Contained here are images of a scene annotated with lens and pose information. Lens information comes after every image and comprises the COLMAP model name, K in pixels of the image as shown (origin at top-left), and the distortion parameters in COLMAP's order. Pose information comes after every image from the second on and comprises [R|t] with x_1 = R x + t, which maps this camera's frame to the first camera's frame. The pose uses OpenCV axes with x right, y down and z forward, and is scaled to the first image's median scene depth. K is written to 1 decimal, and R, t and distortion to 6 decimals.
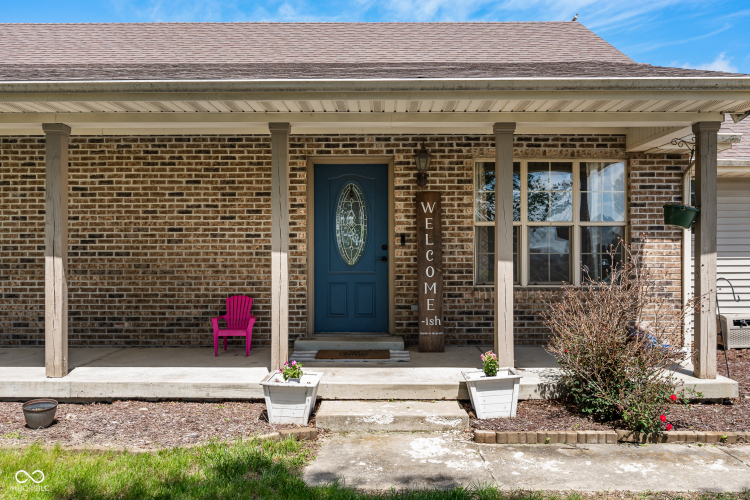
lens RADIAL K [[656.7, 0, 380.6], [0, 656.7, 250.6], [0, 0, 1]] dist [0.001136, 0.002192]
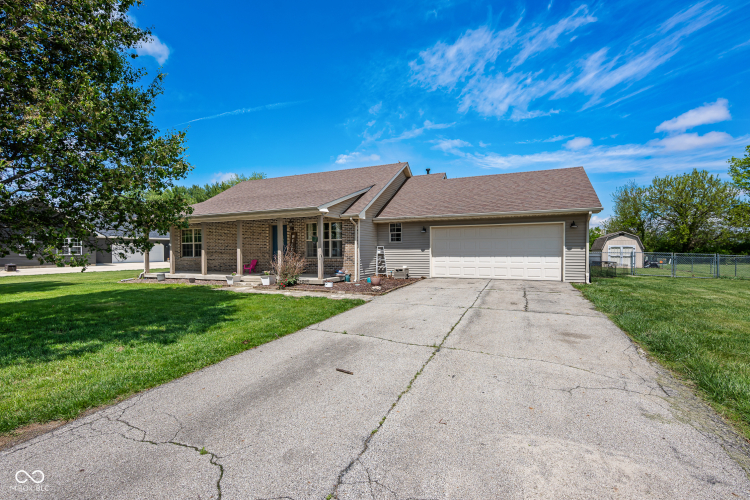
lens RADIAL K [[315.2, 0, 363.8], [0, 315.2, 254.8], [0, 0, 1]] dist [0.005558, -0.000488]
pose [[0.915847, 0.000229, -0.401527, 1.153148], [0.010650, 0.999634, 0.024862, -0.000505], [0.401386, -0.027046, 0.915510, -0.484700]]
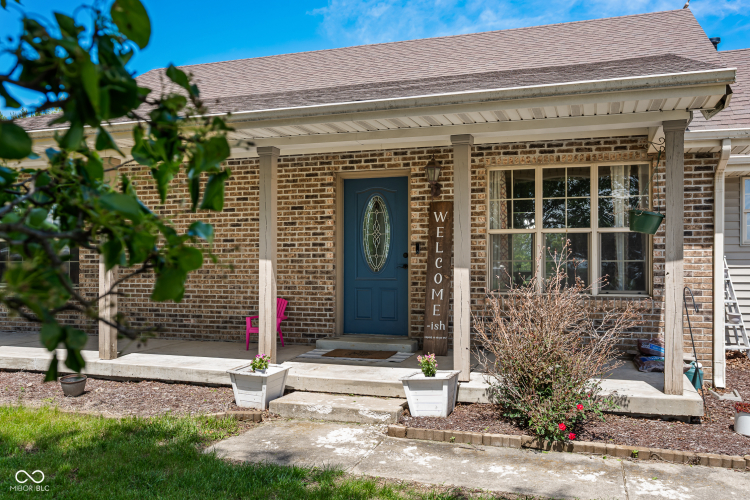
lens RADIAL K [[656.7, 0, 370.0], [0, 656.7, 261.7], [0, 0, 1]] dist [0.001136, 0.002192]
pose [[0.947204, 0.000194, -0.320630, 0.298650], [0.001605, 0.999984, 0.005346, -0.000176], [0.320626, -0.005578, 0.947189, -0.021574]]
